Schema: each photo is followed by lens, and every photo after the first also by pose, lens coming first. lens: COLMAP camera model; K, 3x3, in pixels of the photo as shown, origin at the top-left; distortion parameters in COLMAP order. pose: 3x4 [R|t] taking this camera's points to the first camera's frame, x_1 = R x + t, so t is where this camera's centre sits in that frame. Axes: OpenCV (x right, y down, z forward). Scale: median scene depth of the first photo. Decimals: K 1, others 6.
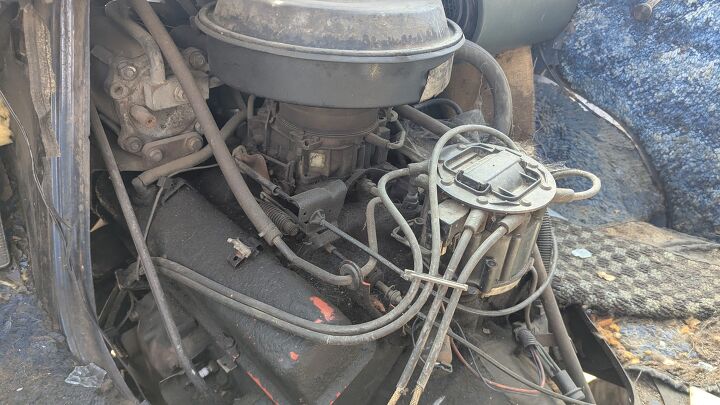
lens RADIAL K [[516.3, 0, 356.1], [0, 516.3, 199.1], [0, 0, 1]] dist [0.052356, -0.060400]
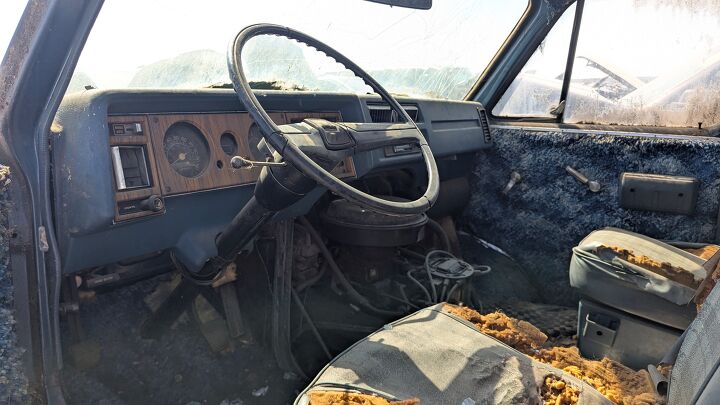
lens RADIAL K [[516.3, 0, 357.7], [0, 516.3, 201.1], [0, 0, 1]] dist [0.052356, -0.060400]
pose [[0.986084, -0.077423, 0.147120, -0.451868], [0.119698, 0.944770, -0.305092, 0.311091], [-0.115374, 0.318457, 0.940890, -1.237285]]
